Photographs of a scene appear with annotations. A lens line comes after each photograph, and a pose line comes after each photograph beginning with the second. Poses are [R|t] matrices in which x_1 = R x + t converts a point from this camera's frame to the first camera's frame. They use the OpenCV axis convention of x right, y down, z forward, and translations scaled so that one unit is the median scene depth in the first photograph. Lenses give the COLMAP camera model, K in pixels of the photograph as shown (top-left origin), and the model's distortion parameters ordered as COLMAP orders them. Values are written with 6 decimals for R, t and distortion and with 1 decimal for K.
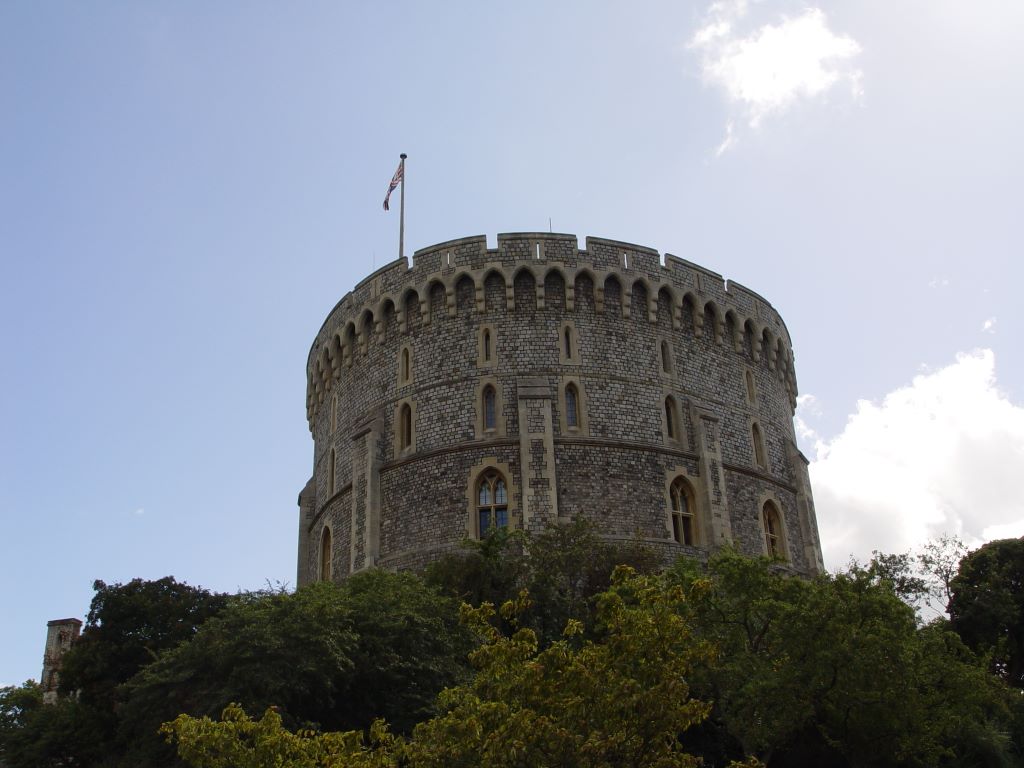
lens RADIAL K [[1160.2, 0, 511.1], [0, 1160.2, 386.0], [0, 0, 1]] dist [-0.122662, 0.000000]
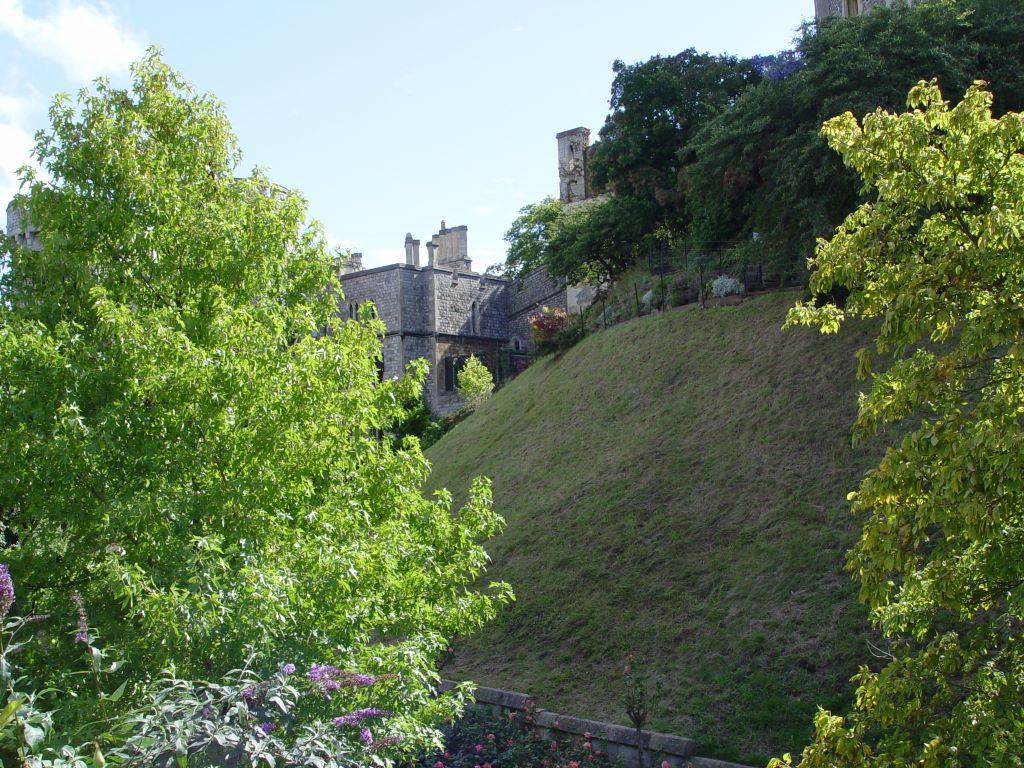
lens RADIAL K [[1160.2, 0, 511.1], [0, 1160.2, 383.8], [0, 0, 1]] dist [-0.122662, 0.000000]
pose [[0.911582, -0.032052, -0.409867, -0.071724], [0.197047, 0.909046, 0.367161, 0.052180], [0.360820, -0.415460, 0.834986, 0.094542]]
